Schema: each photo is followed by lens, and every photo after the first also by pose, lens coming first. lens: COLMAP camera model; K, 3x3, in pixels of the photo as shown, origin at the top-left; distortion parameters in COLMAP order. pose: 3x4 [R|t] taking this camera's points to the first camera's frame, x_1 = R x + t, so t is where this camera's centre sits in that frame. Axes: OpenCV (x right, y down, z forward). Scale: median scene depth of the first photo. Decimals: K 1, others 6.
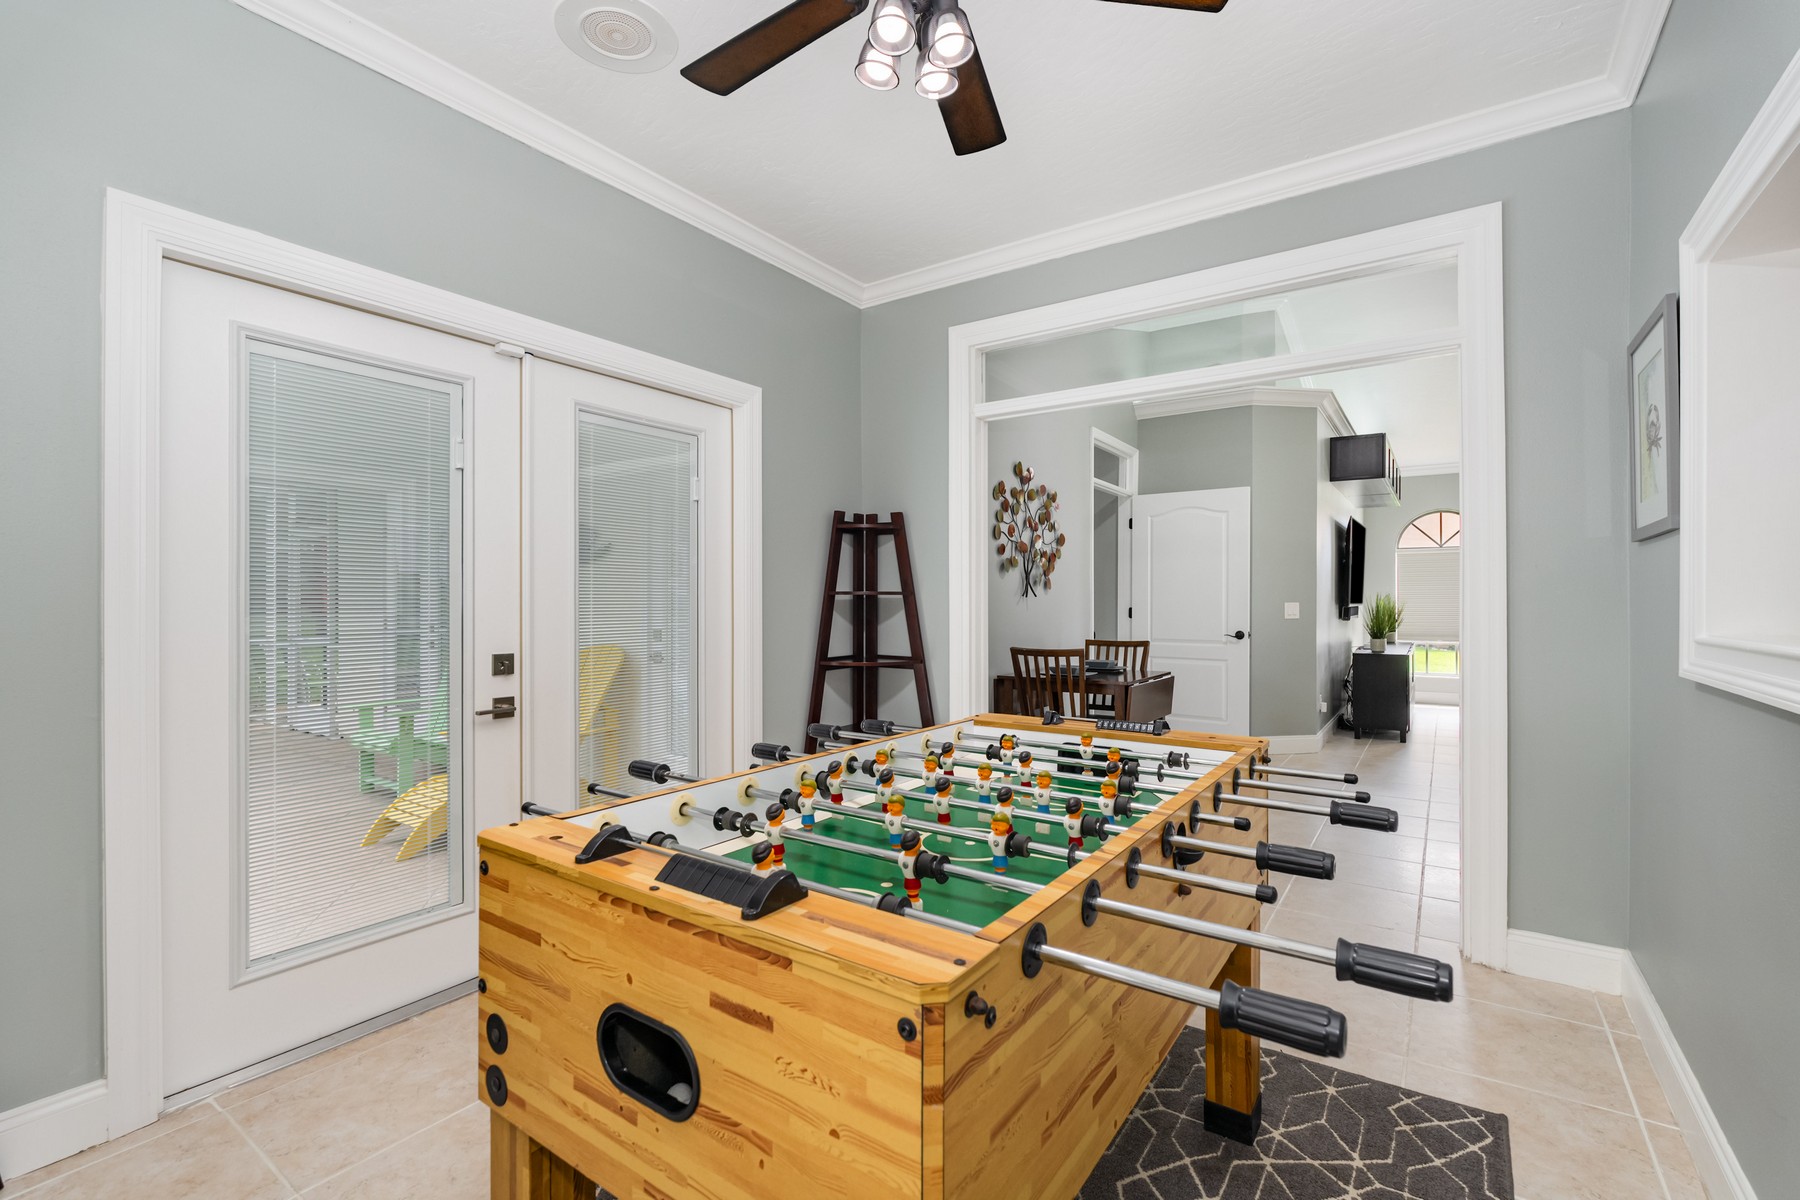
lens RADIAL K [[790.1, 0, 906.4], [0, 790.1, 600.7], [0, 0, 1]] dist [-0.006258, 0.000204]
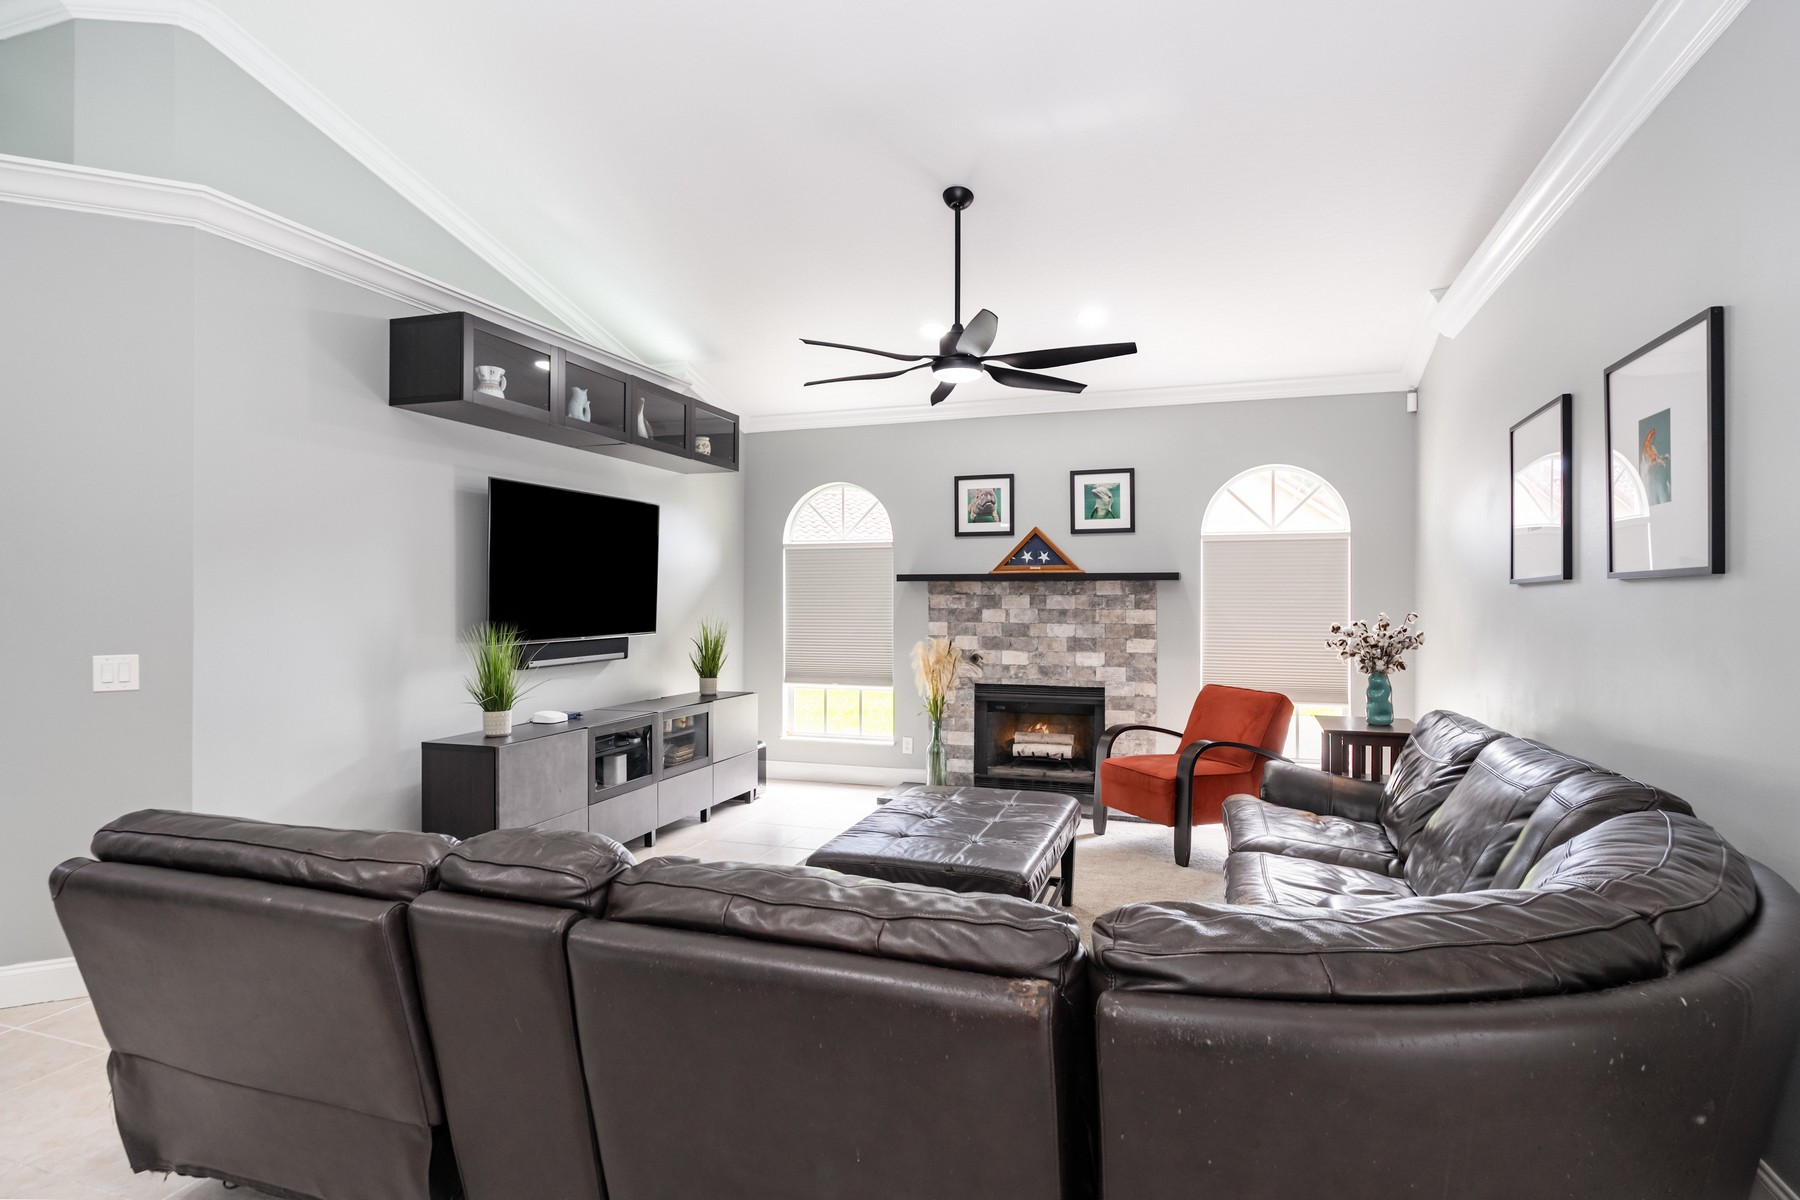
lens RADIAL K [[927.0, 0, 900.0], [0, 927.0, 600.0], [0, 0, 1]] dist [-0.000961, 0.000155]
pose [[0.963236, 0.000468, 0.268658, 0.723726], [-0.000434, 1.000000, -0.000185, -0.027075], [-0.268658, 0.000061, 0.963236, 0.344796]]
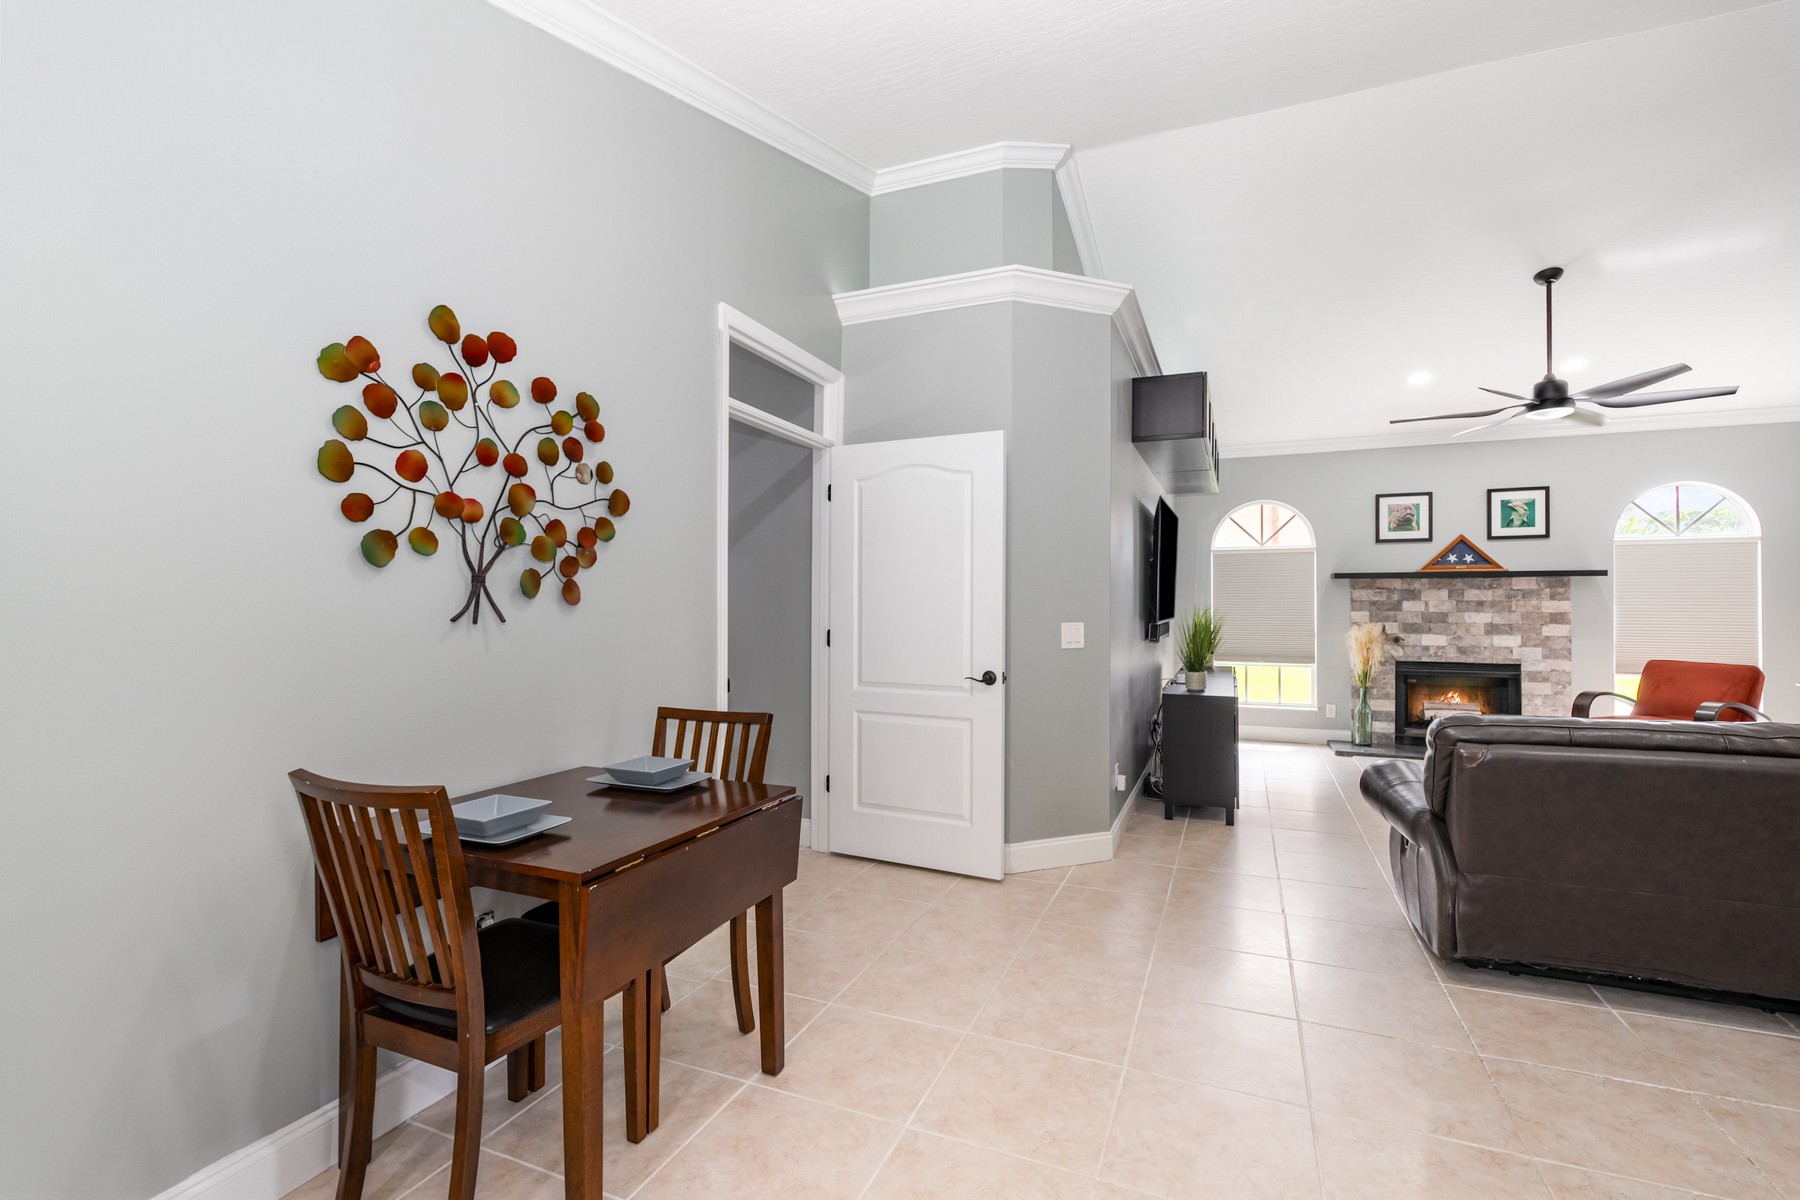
lens RADIAL K [[790.1, 0, 906.4], [0, 790.1, 600.7], [0, 0, 1]] dist [-0.006258, 0.000204]
pose [[0.979826, 0.002573, 0.199834, 0.217474], [-0.001345, 0.999979, -0.006279, -0.010205], [-0.199846, 0.005883, 0.979810, 0.383211]]
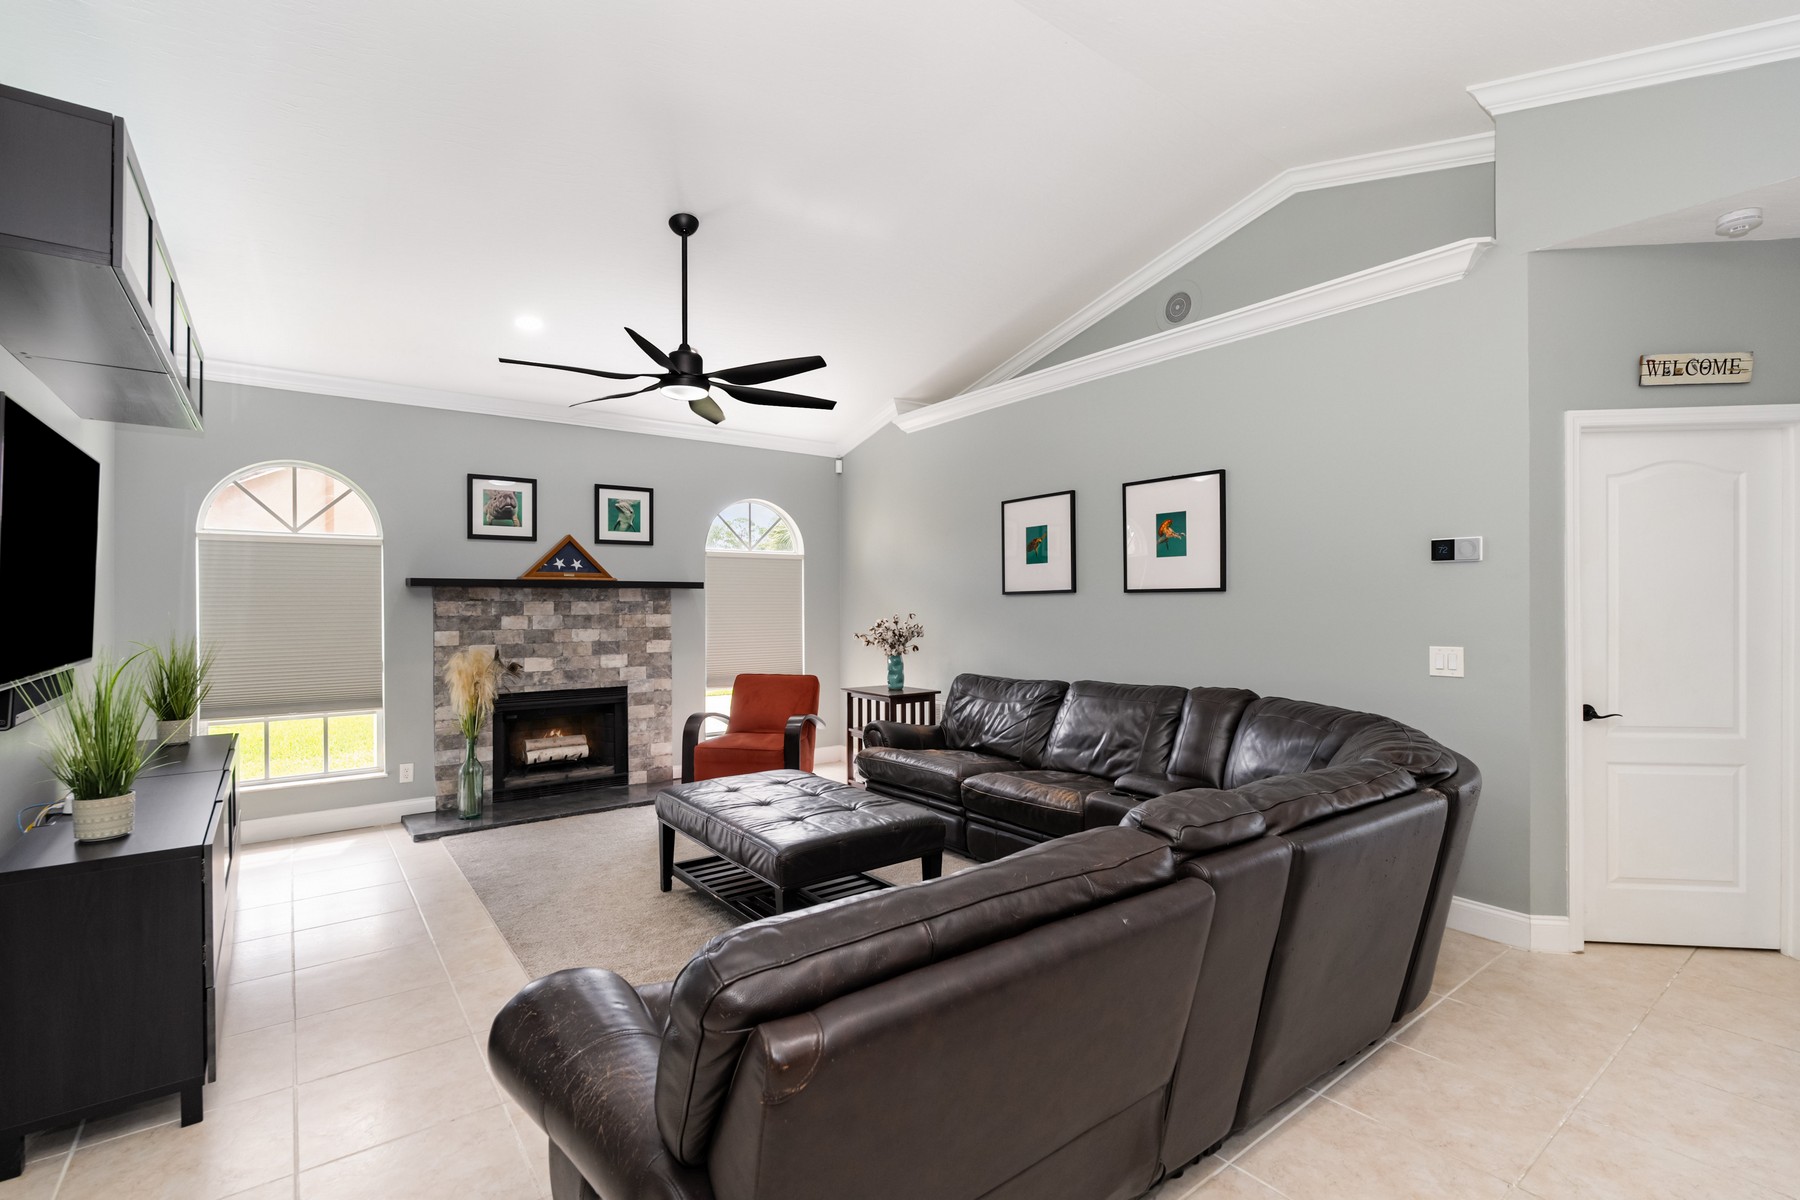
lens RADIAL K [[820.0, 0, 900.0], [0, 820.0, 600.0], [0, 0, 1]] dist [-0.003954, -0.000256]
pose [[0.319894, 0.003678, 0.947446, 0.407303], [0.005495, 0.999968, -0.005738, -0.026992], [-0.947437, 0.007042, 0.319864, 0.621863]]
